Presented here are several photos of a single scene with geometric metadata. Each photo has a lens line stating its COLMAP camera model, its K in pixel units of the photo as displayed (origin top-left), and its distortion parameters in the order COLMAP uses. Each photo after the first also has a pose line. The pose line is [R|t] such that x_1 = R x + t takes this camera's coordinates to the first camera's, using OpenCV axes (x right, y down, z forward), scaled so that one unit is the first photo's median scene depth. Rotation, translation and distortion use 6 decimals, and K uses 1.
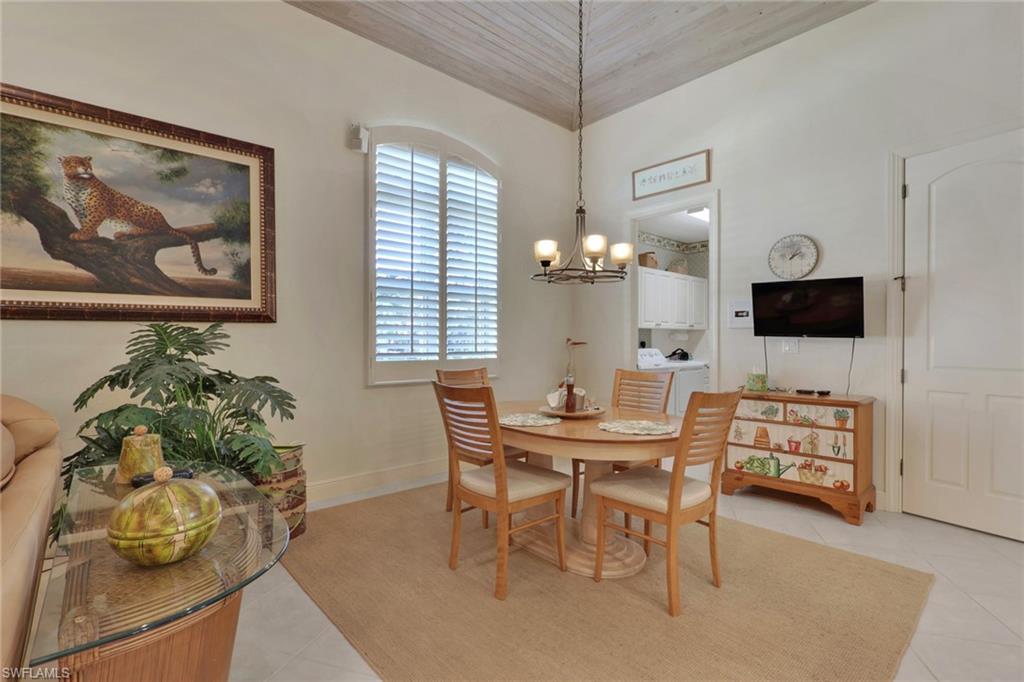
lens RADIAL K [[482.7, 0, 512.0], [0, 482.7, 341.0], [0, 0, 1]] dist [-0.002130, -0.000481]
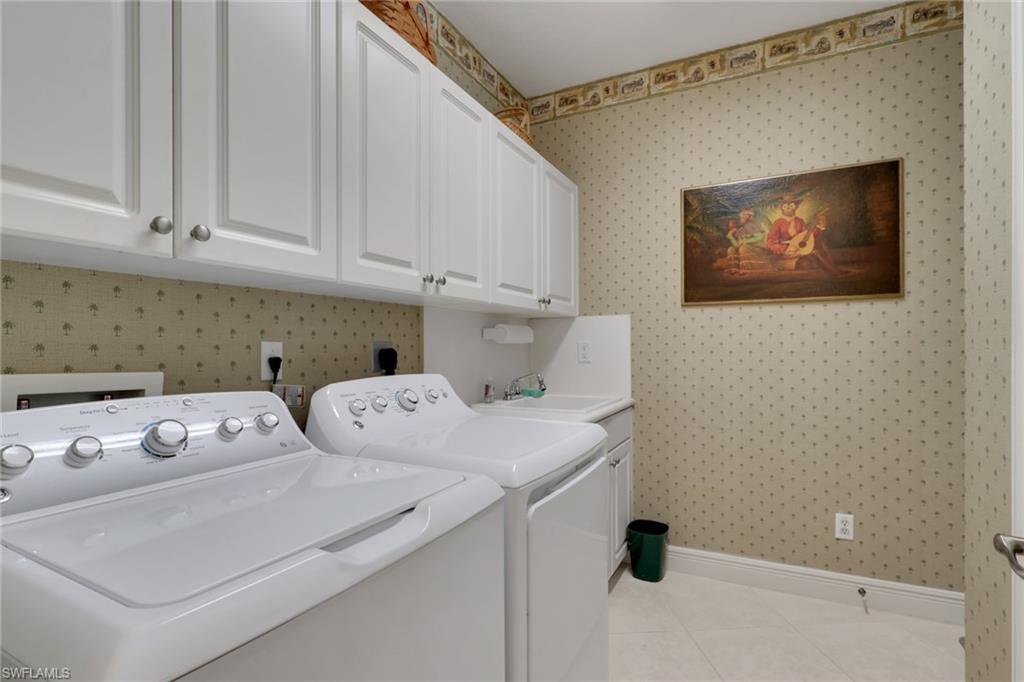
lens RADIAL K [[482.7, 0, 512.0], [0, 482.7, 341.0], [0, 0, 1]] dist [-0.002130, -0.000481]
pose [[0.931993, 0.002370, 0.362468, 0.234284], [0.001529, 0.999944, -0.010468, -0.000896], [-0.362472, 0.010310, 0.931937, 0.707080]]
